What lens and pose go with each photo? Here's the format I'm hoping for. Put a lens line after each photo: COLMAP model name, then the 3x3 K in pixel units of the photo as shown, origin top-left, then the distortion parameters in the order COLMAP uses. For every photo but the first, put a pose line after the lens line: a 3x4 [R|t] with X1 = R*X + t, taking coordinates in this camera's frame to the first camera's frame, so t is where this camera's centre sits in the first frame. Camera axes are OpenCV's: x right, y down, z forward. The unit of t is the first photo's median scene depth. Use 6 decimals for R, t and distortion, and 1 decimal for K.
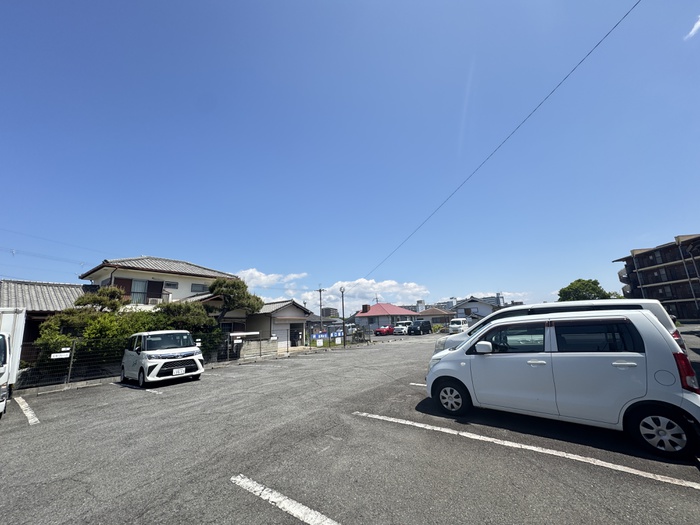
lens RADIAL K [[279.0, 0, 351.4], [0, 279.0, 262.7], [0, 0, 1]] dist [-0.004676, 0.000553]
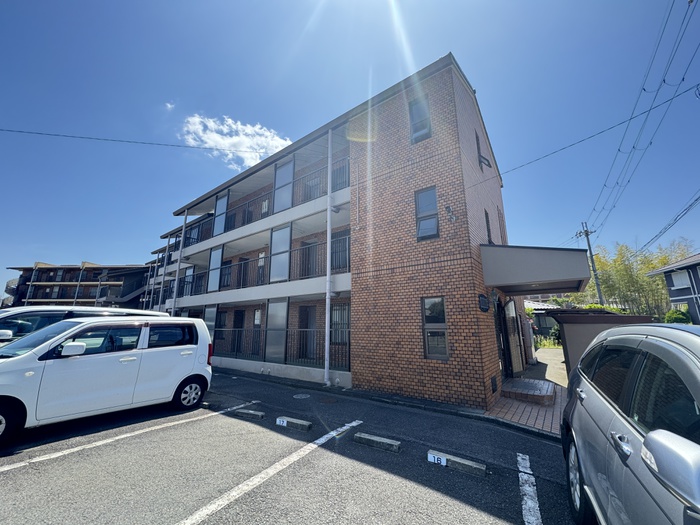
lens RADIAL K [[279.0, 0, 351.0], [0, 279.0, 265.3], [0, 0, 1]] dist [-0.004676, 0.000553]
pose [[-0.152931, 0.253265, 0.955232, -0.614781], [-0.201833, 0.938224, -0.281069, 0.146865], [-0.967407, -0.235781, -0.092366, 0.351751]]
